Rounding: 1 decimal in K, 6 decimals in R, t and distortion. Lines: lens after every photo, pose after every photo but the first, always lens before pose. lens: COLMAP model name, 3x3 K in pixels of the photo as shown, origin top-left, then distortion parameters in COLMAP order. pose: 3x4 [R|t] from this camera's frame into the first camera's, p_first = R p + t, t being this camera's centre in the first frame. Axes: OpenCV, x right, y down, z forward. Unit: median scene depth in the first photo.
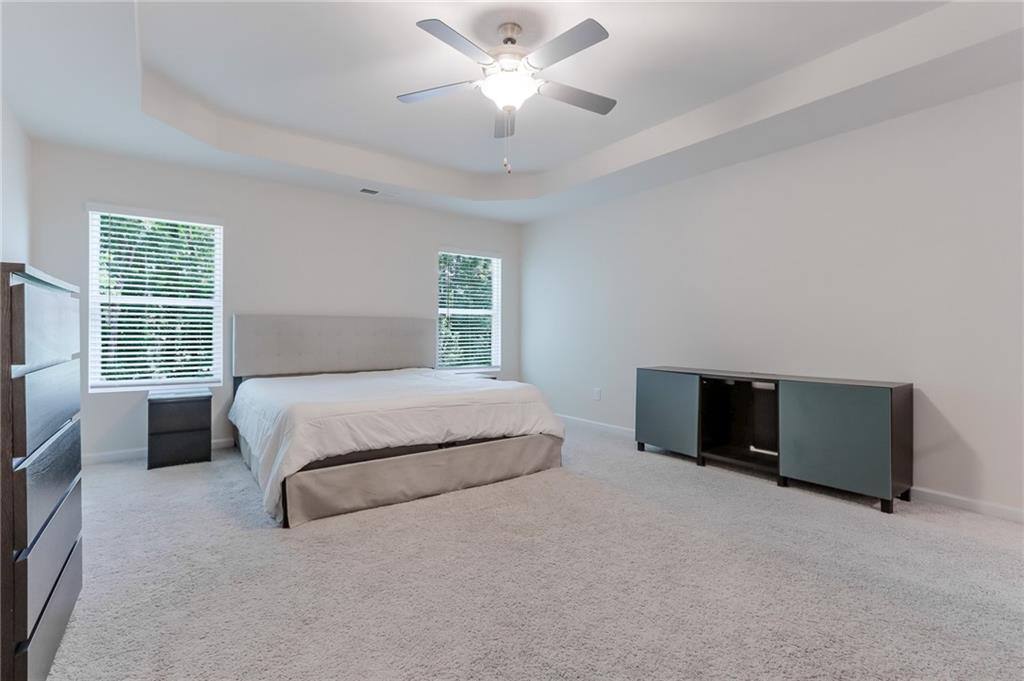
lens RADIAL K [[476.6, 0, 522.4], [0, 476.6, 333.9], [0, 0, 1]] dist [0.003042, -0.000206]
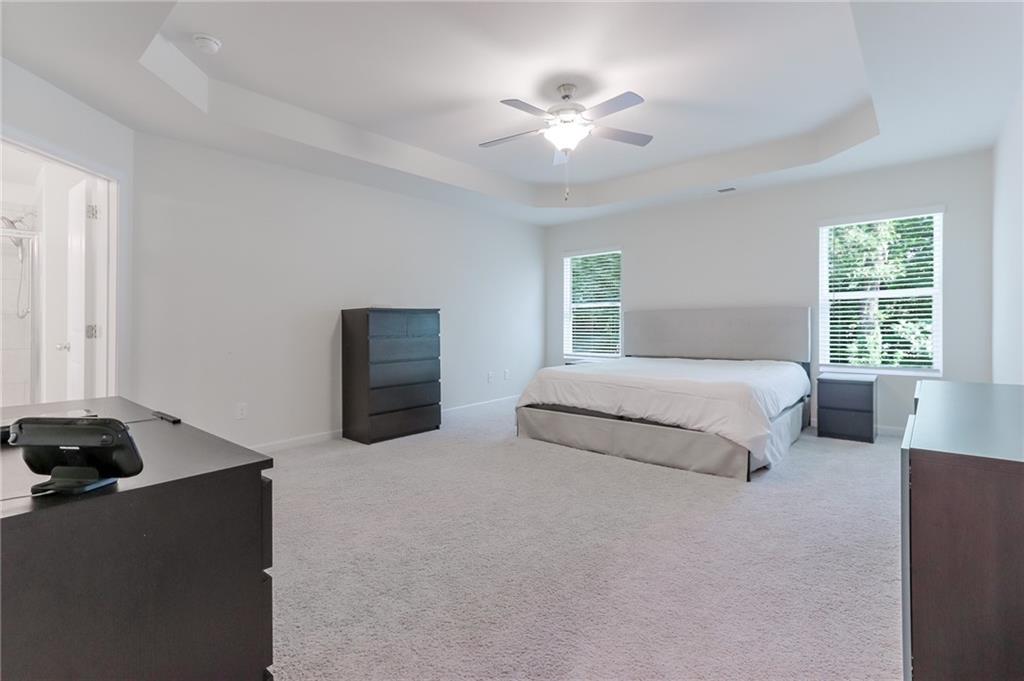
lens RADIAL K [[476.6, 0, 517.4], [0, 476.6, 334.2], [0, 0, 1]] dist [0.003042, -0.000206]
pose [[0.213789, 0.010399, -0.976824, 0.891668], [0.005879, 0.999912, 0.011932, 0.008287], [0.976862, -0.008293, 0.213709, 0.472678]]
